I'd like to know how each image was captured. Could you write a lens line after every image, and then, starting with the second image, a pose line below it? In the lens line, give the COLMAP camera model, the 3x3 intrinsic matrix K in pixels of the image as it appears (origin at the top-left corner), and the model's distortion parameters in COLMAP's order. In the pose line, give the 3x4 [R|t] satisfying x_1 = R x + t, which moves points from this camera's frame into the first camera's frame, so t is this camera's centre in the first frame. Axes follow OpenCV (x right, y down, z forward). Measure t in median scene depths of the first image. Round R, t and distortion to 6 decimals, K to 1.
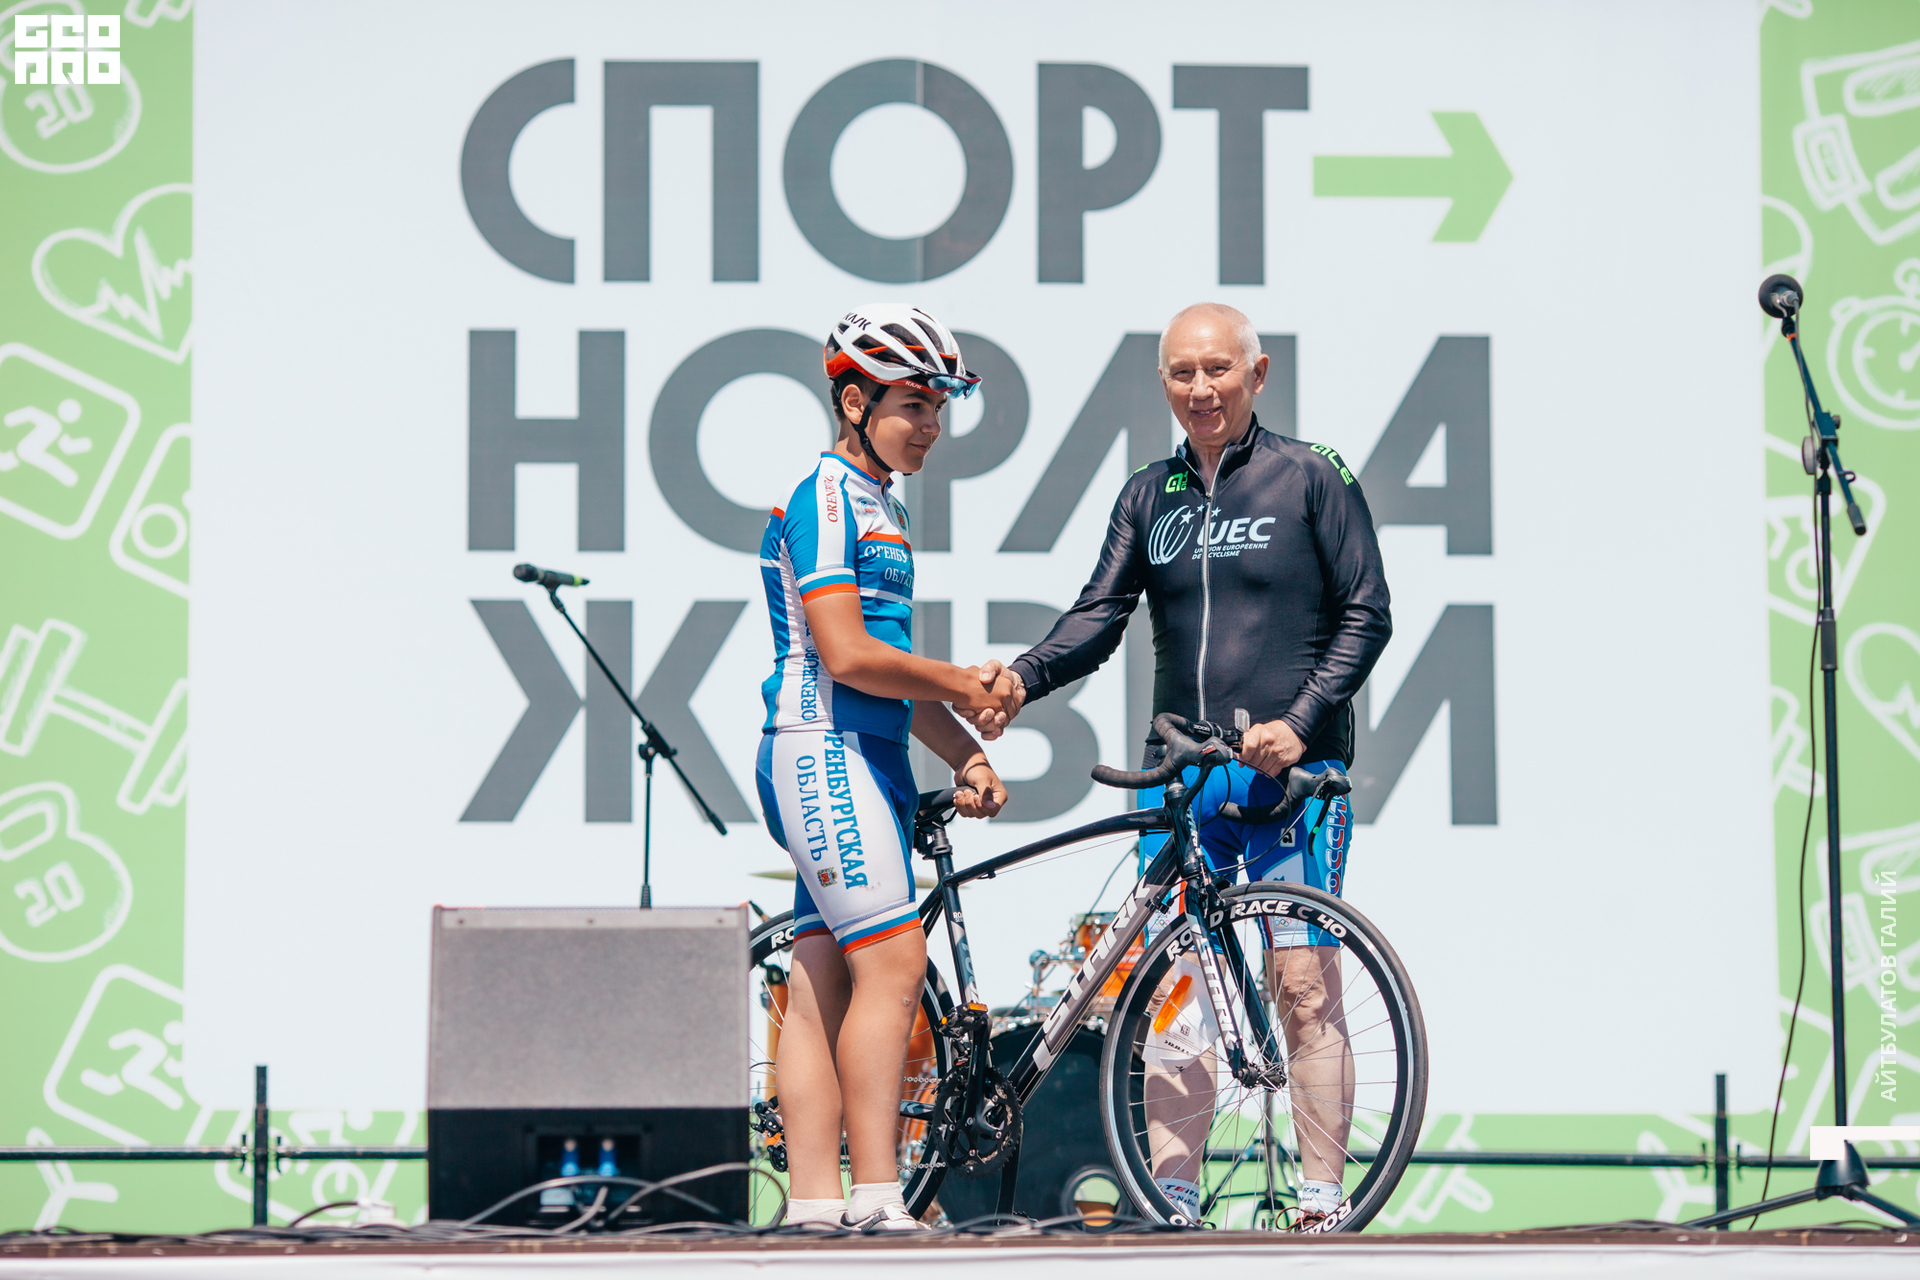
lens RADIAL K [[7626.1, 0, 873.1], [0, 7626.1, 760.3], [0, 0, 1]] dist [0.209077, 0.000000]
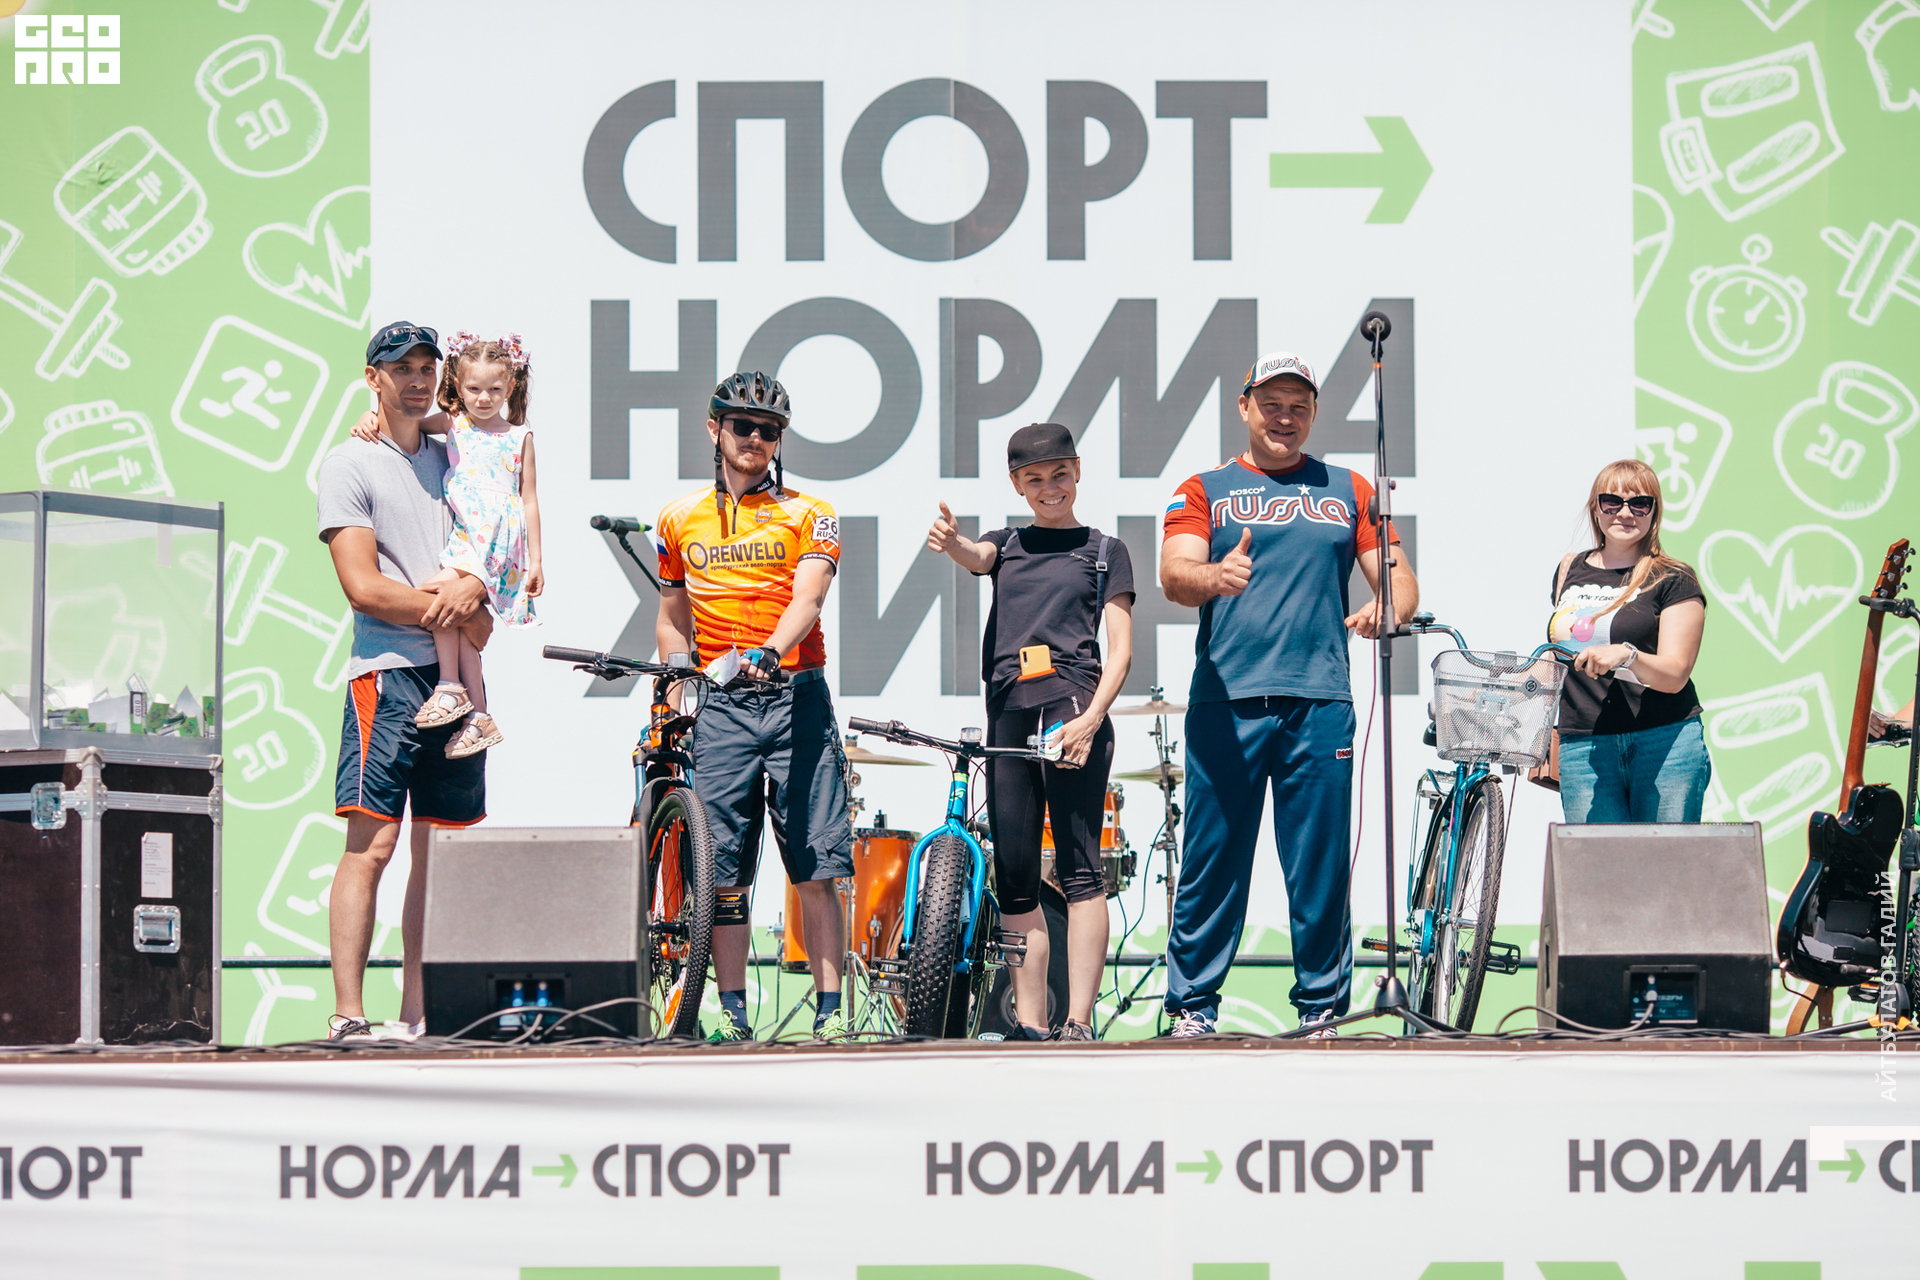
lens RADIAL K [[7626.1, 0, 913.6], [0, 7626.1, 793.1], [0, 0, 1]] dist [0.209077, 0.000000]
pose [[0.999159, -0.004934, -0.040703, 0.049997], [0.006396, 0.999336, 0.035873, -0.020418], [0.040499, -0.036103, 0.998527, -0.245736]]
